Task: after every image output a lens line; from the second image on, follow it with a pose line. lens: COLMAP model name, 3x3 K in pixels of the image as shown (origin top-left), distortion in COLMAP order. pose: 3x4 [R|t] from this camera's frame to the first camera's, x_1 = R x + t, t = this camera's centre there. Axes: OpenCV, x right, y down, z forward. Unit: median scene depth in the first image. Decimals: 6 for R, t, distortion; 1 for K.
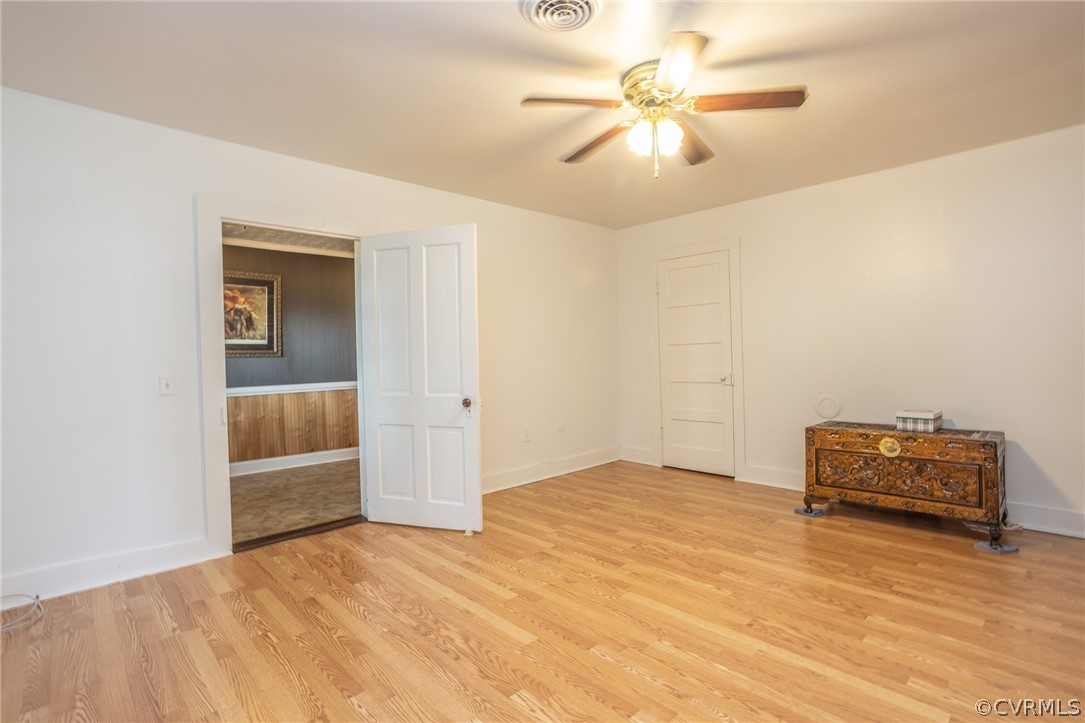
lens RADIAL K [[525.4, 0, 540.2], [0, 525.4, 359.6], [0, 0, 1]] dist [0.000953, 0.002449]
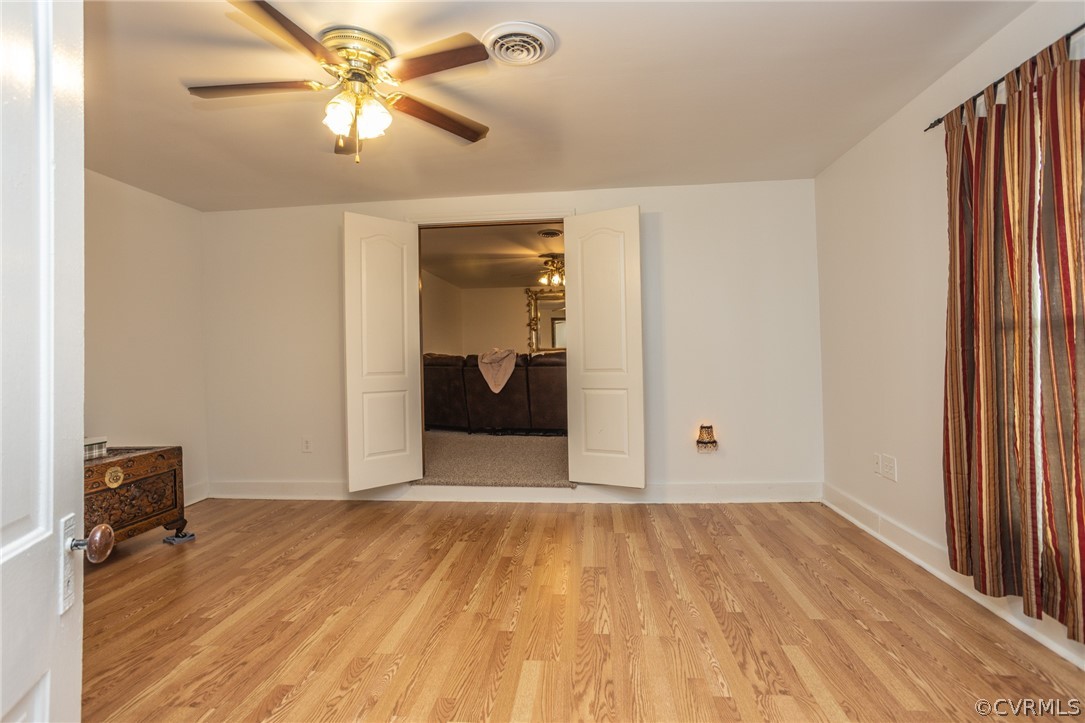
lens RADIAL K [[525.4, 0, 543.1], [0, 525.4, 359.1], [0, 0, 1]] dist [0.000953, 0.002449]
pose [[-0.661167, 0.035278, 0.749409, -0.699760], [0.038540, 0.999172, -0.013034, 0.009620], [-0.749248, 0.020265, -0.661979, 1.491164]]
